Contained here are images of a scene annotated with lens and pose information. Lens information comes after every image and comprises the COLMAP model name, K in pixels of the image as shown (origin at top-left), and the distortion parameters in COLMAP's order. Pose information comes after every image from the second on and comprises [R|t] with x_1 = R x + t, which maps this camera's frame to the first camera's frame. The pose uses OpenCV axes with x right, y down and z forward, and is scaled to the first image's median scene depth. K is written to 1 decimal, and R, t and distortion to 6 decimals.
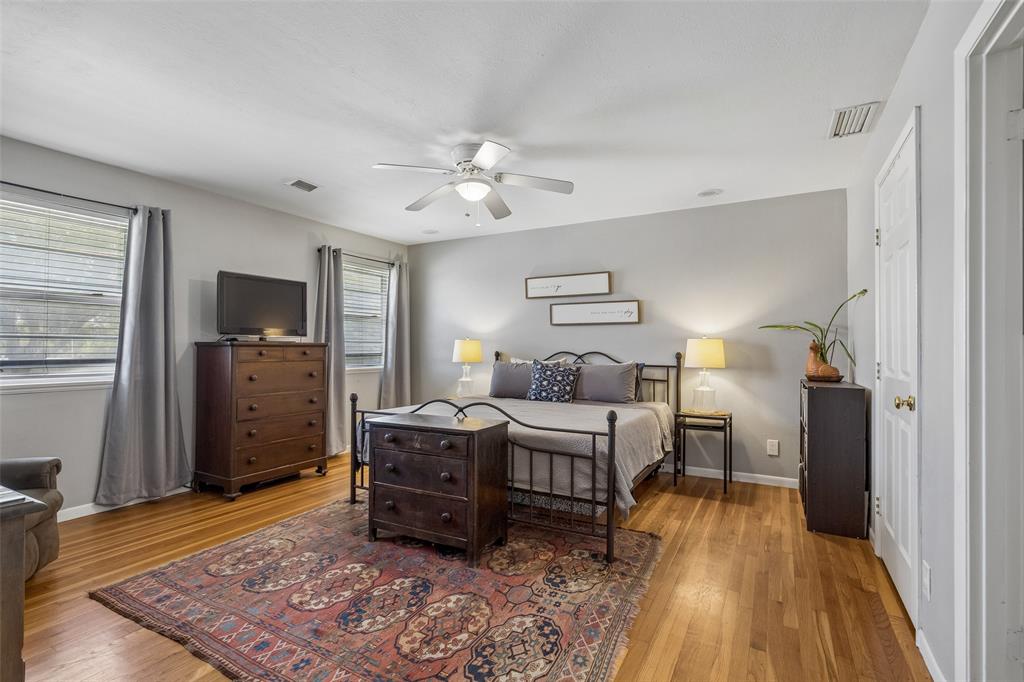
lens RADIAL K [[474.9, 0, 511.5], [0, 474.9, 343.4], [0, 0, 1]] dist [-0.005220, -0.000133]
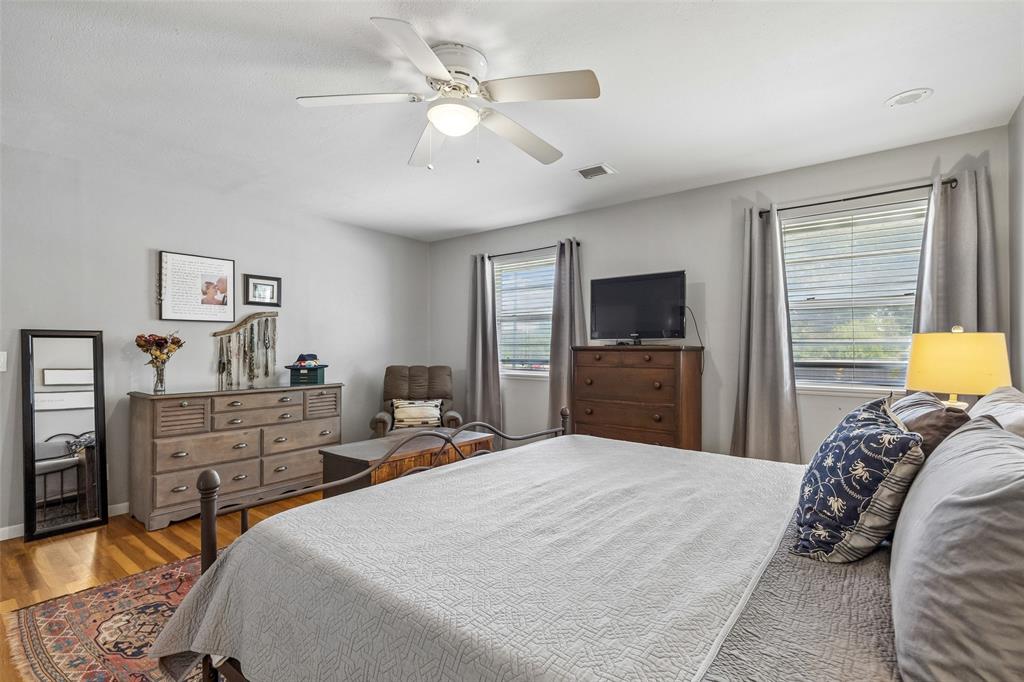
lens RADIAL K [[474.9, 0, 508.1], [0, 474.9, 345.0], [0, 0, 1]] dist [-0.005220, -0.000133]
pose [[-0.155223, -0.012713, -0.987798, 0.677737], [0.006382, 0.999883, -0.013871, 0.010103], [0.987859, -0.008458, -0.155124, 1.398544]]
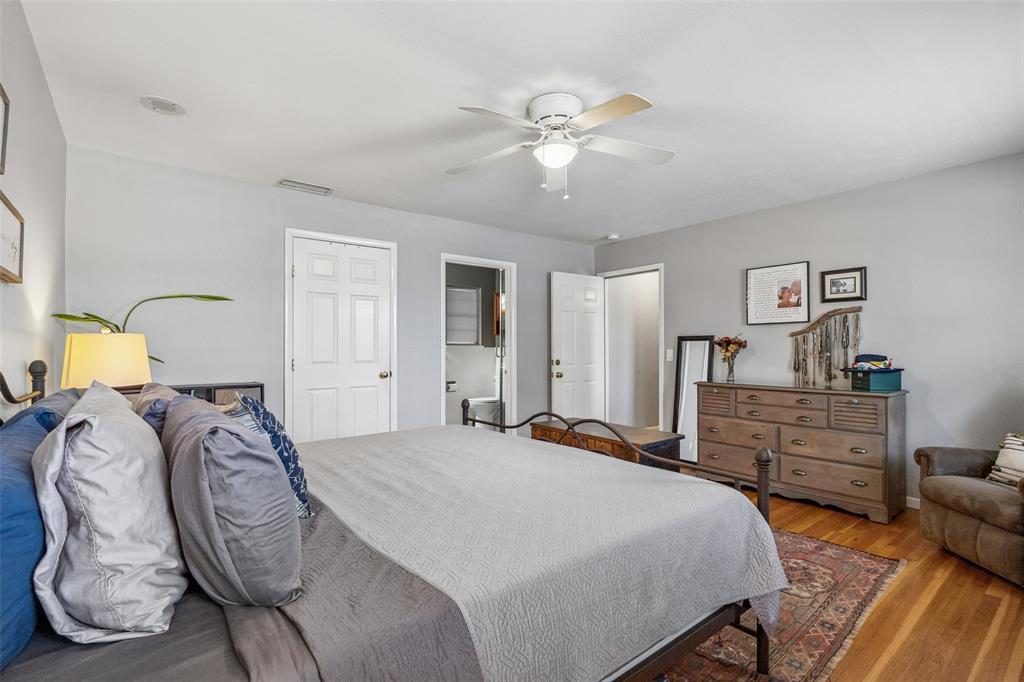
lens RADIAL K [[474.9, 0, 516.5], [0, 474.9, 345.2], [0, 0, 1]] dist [-0.005220, -0.000133]
pose [[-0.929251, -0.001514, 0.369446, -0.372299], [-0.004905, 0.999954, -0.008241, 0.003826], [-0.369417, -0.009471, -0.929215, 2.087183]]
